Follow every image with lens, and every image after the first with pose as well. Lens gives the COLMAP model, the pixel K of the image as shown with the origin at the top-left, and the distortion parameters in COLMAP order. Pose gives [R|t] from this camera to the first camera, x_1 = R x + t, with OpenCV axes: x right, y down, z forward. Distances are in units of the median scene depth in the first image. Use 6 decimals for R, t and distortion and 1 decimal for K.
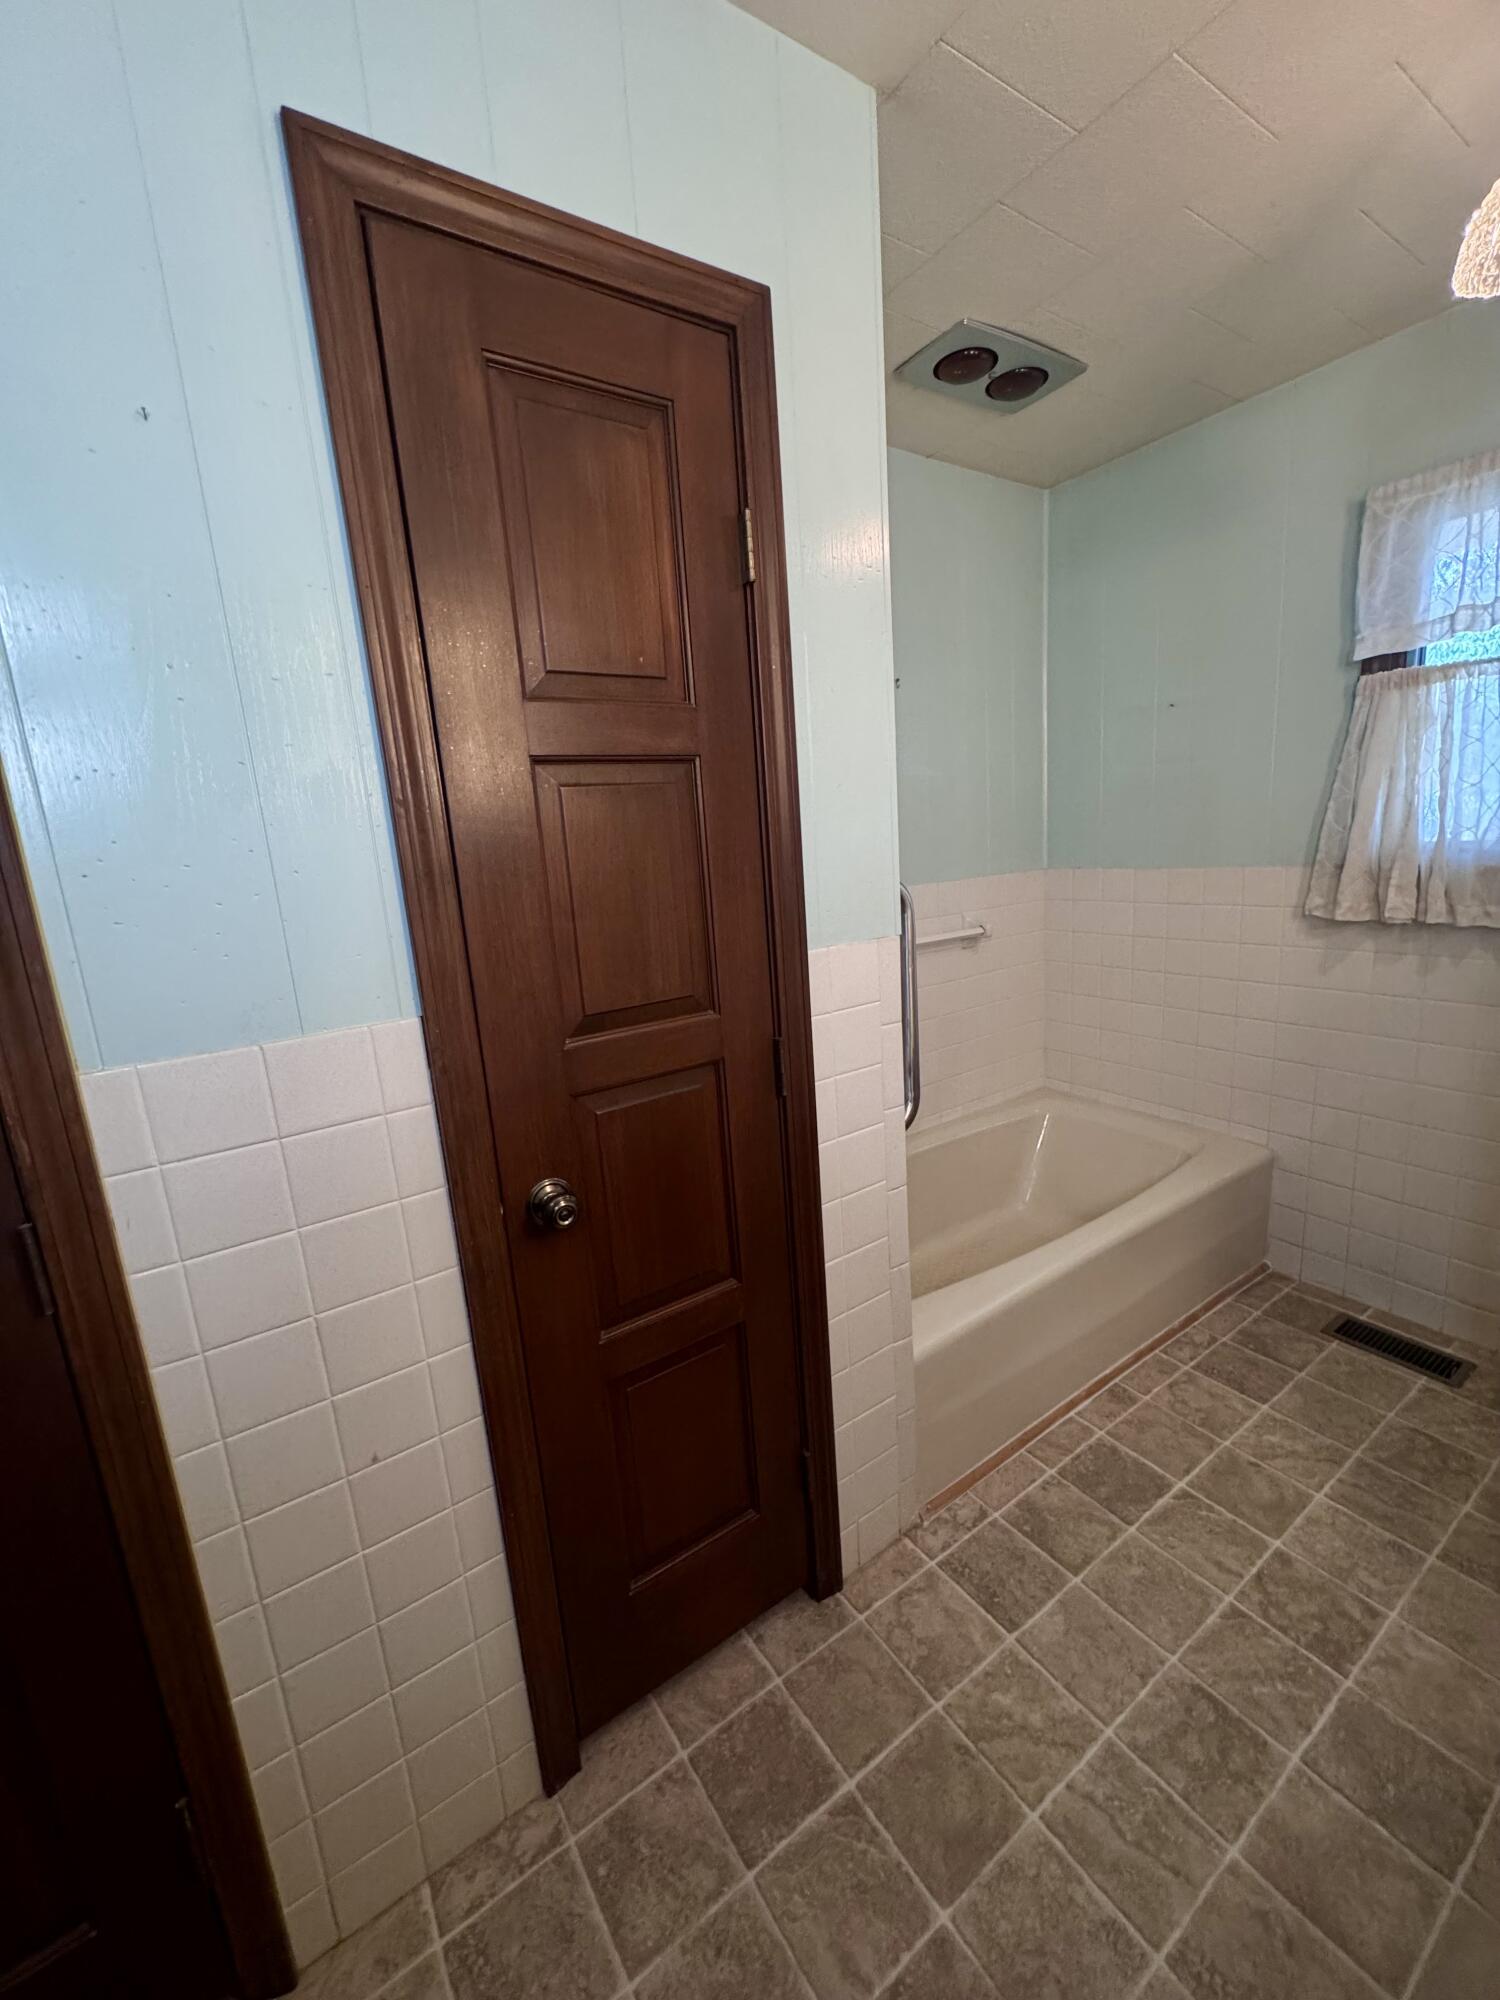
lens RADIAL K [[801.5, 0, 749.8], [0, 801.5, 1001.0], [0, 0, 1]] dist [-0.000846, 0.000678]
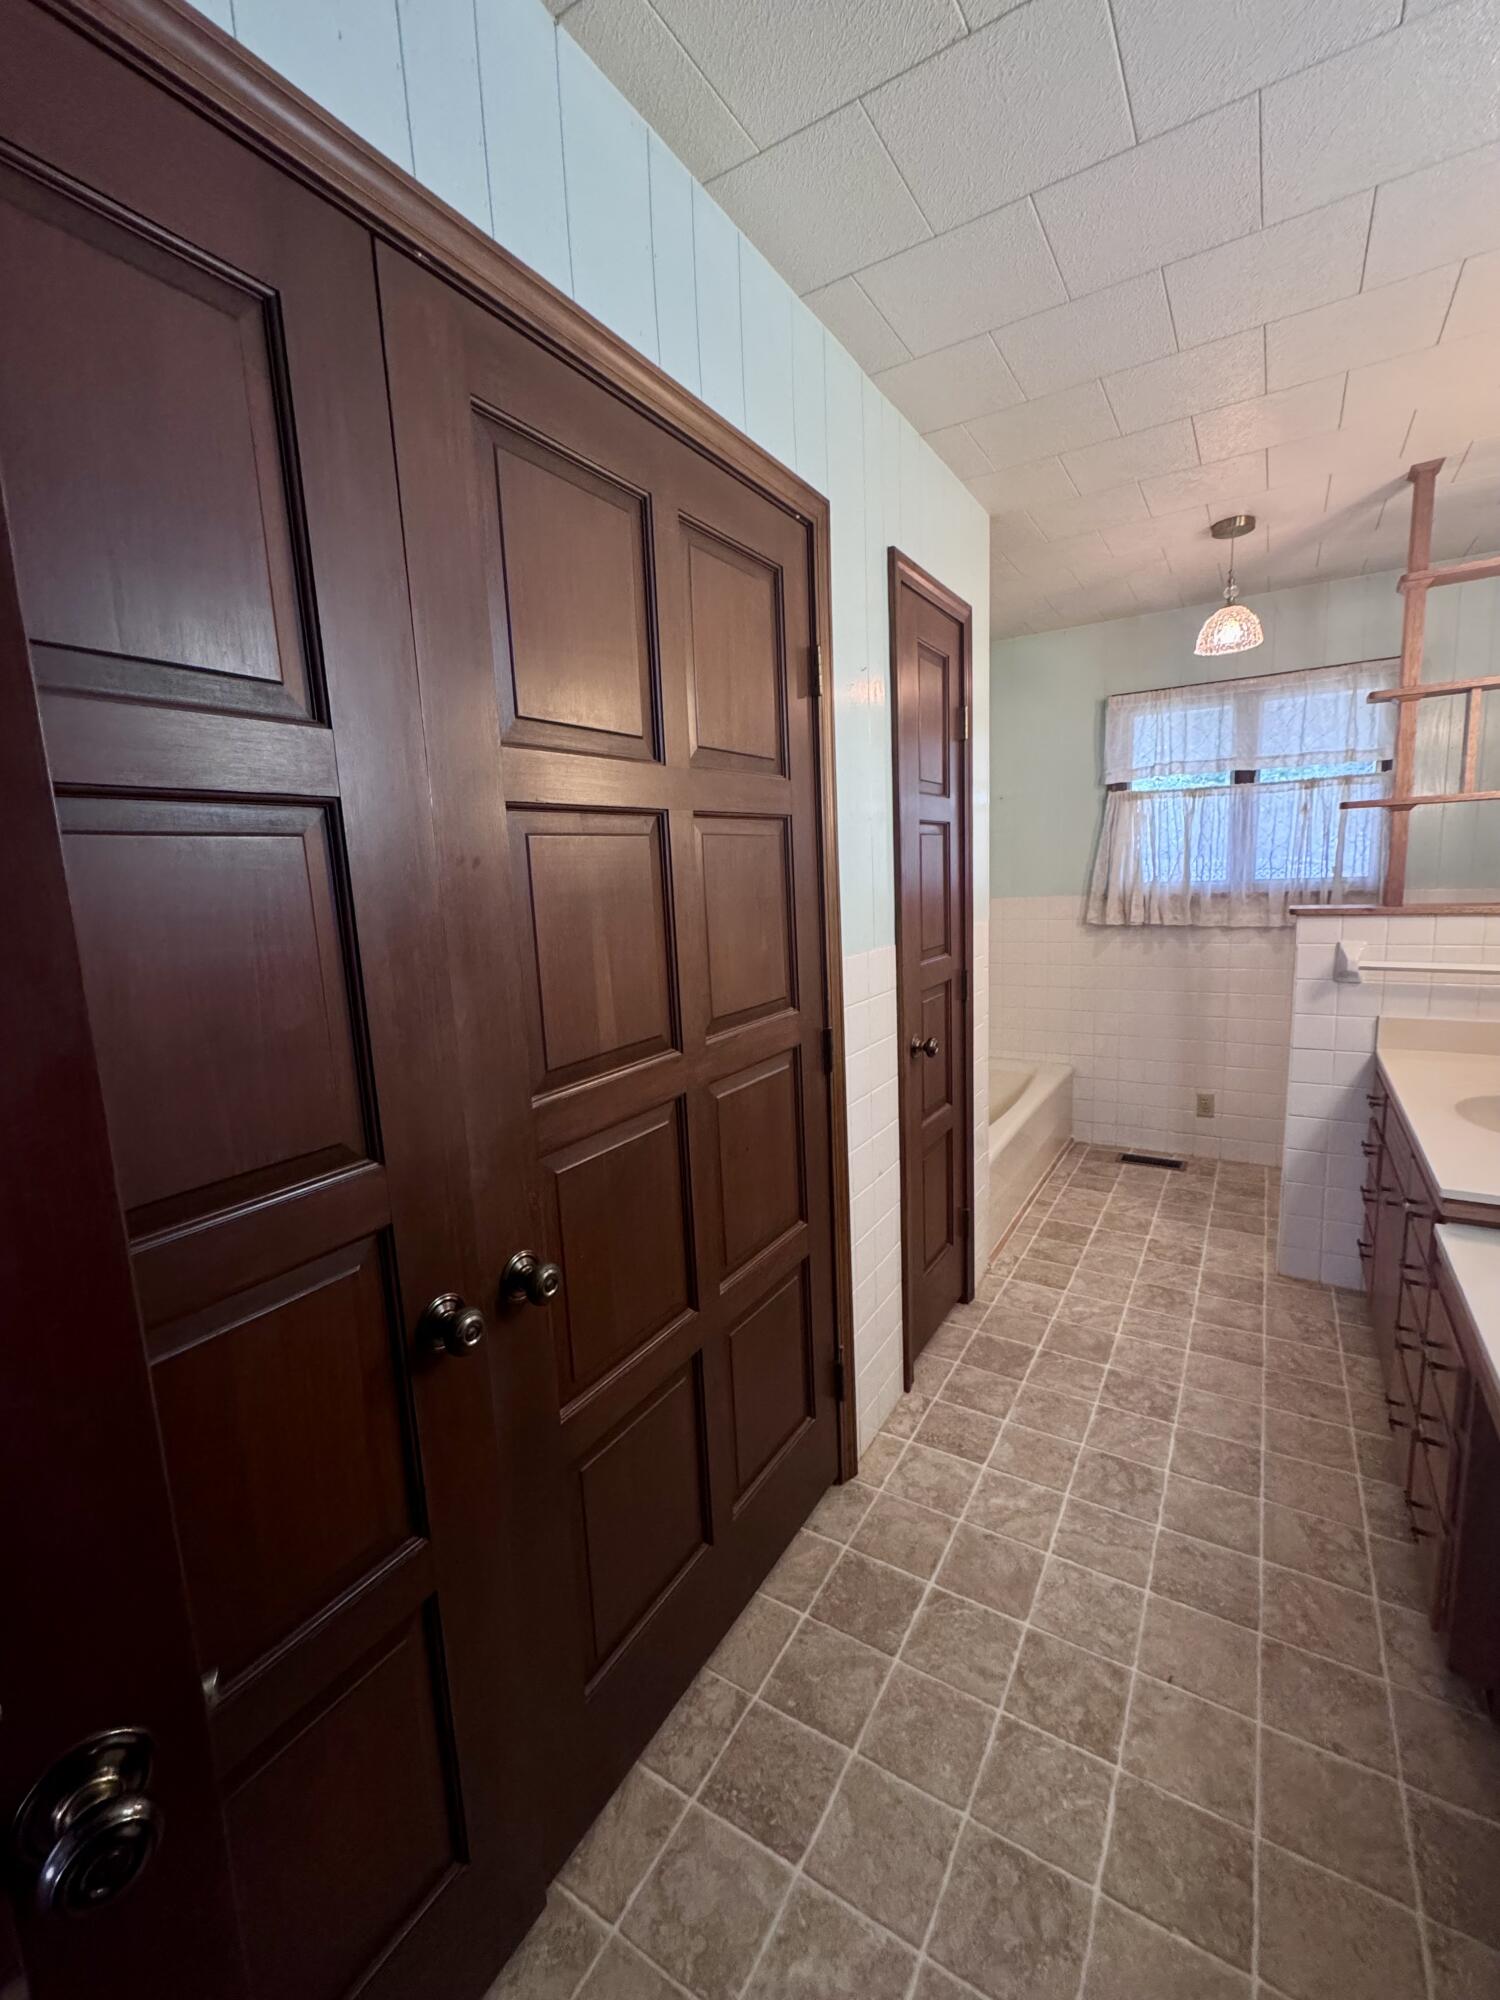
lens RADIAL K [[835.2, 0, 750.0], [0, 835.2, 1000.0], [0, 0, 1]] dist [-0.001254, 0.000136]
pose [[0.911008, -0.034982, 0.410903, -0.821738], [0.063094, 0.996488, -0.055049, 0.128064], [-0.407534, 0.076075, 0.910016, -0.386602]]
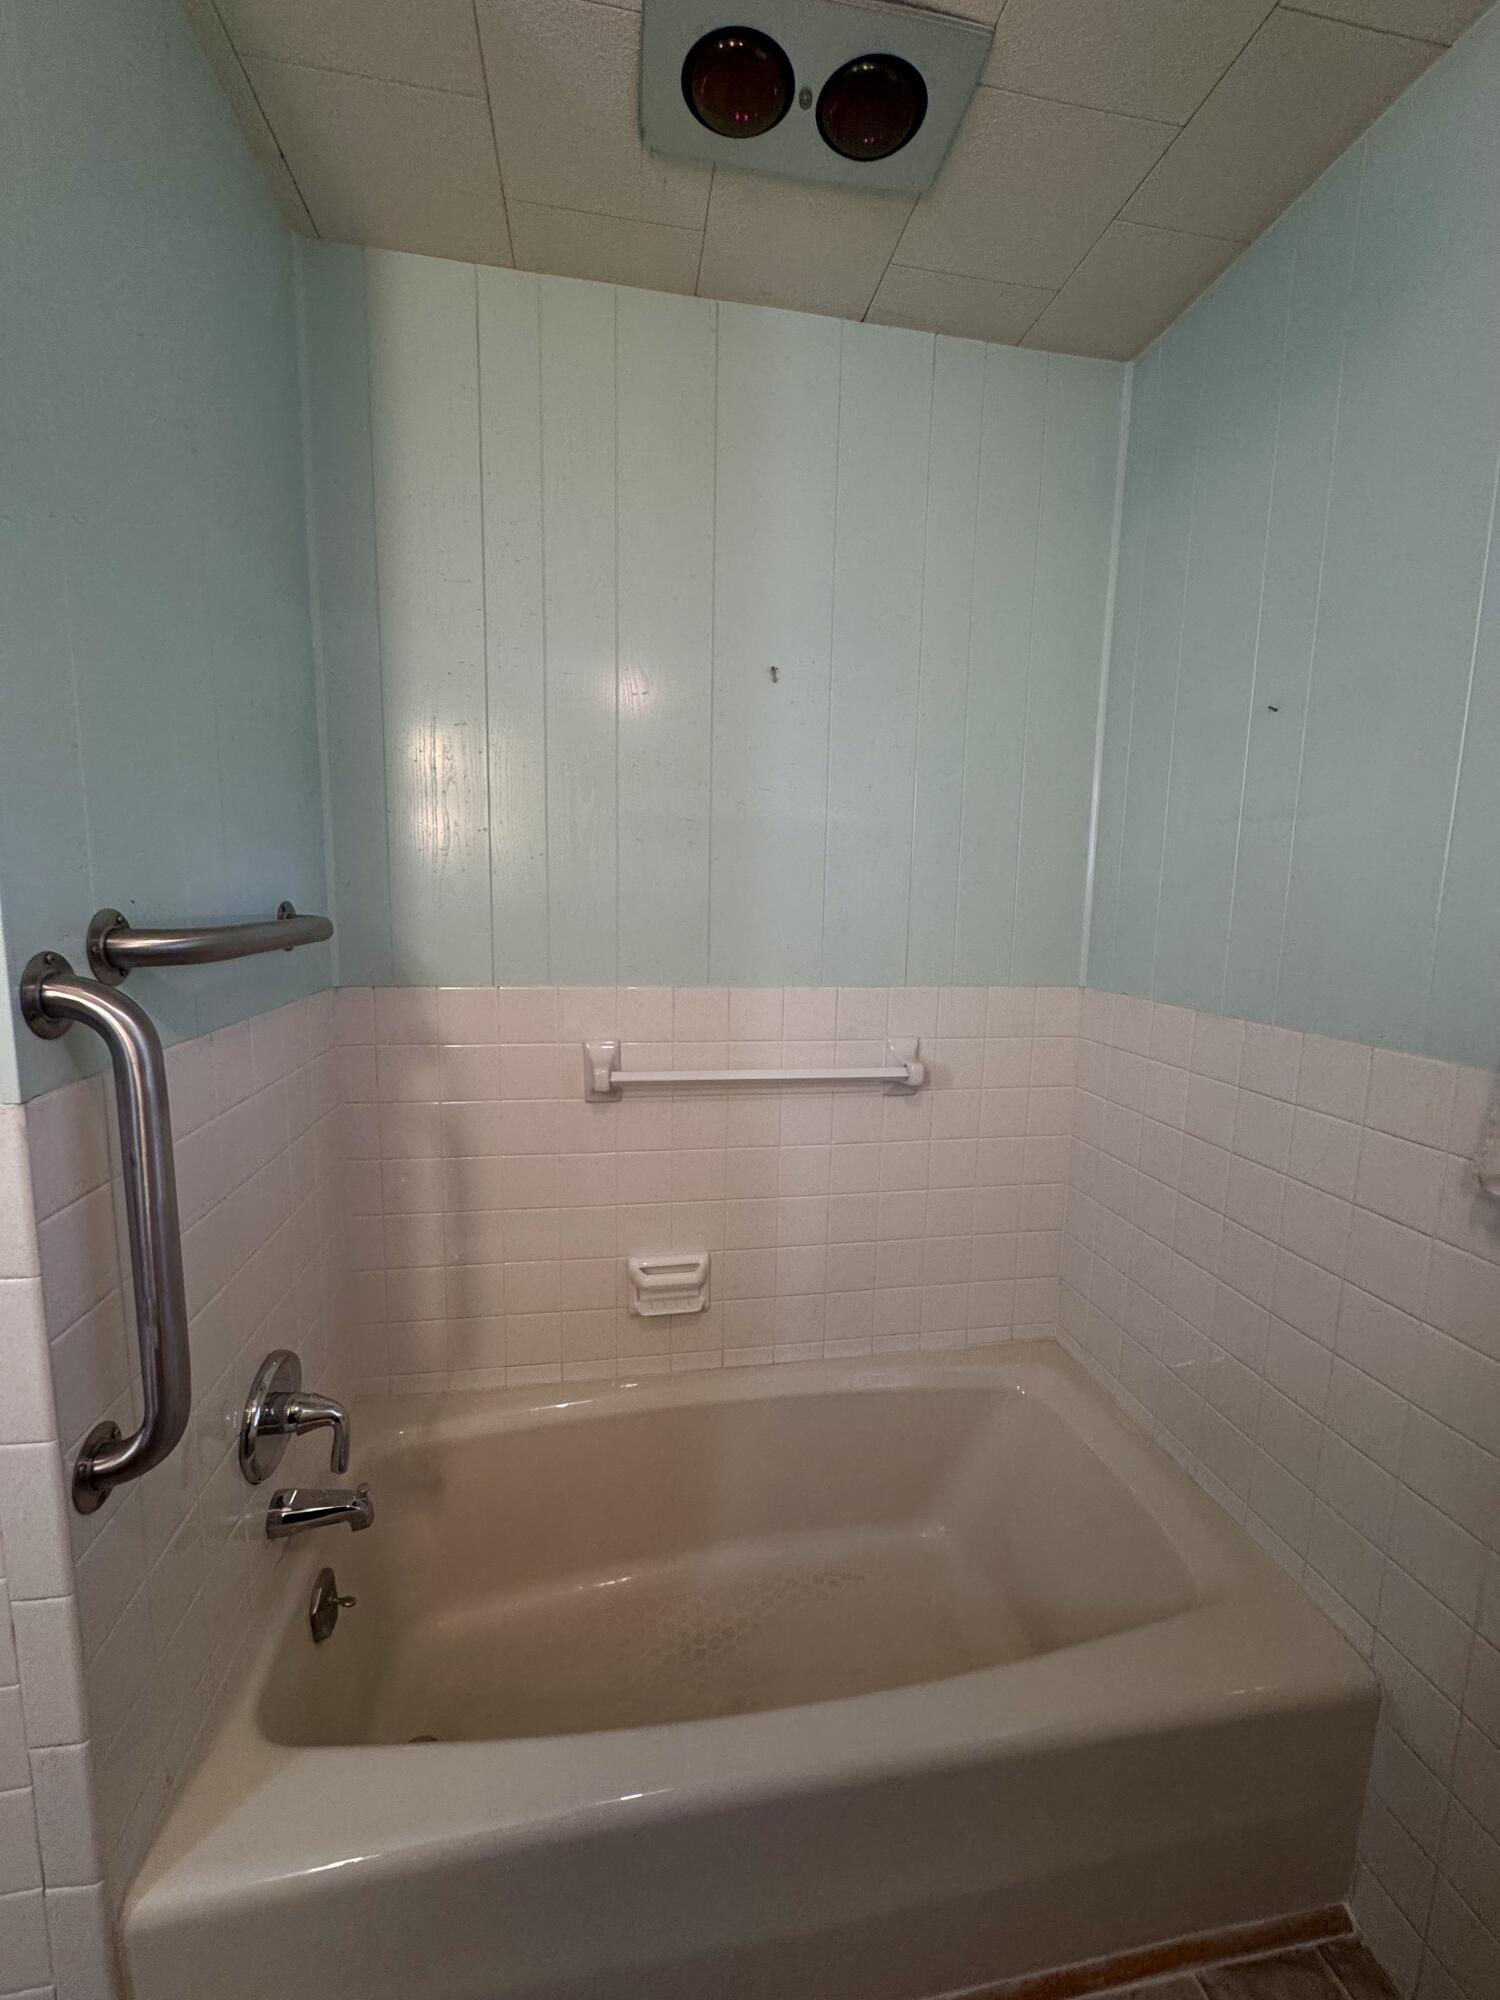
lens RADIAL K [[801.5, 0, 749.8], [0, 801.5, 1001.0], [0, 0, 1]] dist [-0.000846, 0.000678]
pose [[0.911596, 0.140316, -0.386399, 0.558769], [-0.161794, 0.986546, -0.023454, -0.148168], [0.377909, 0.083898, 0.922034, 0.520829]]
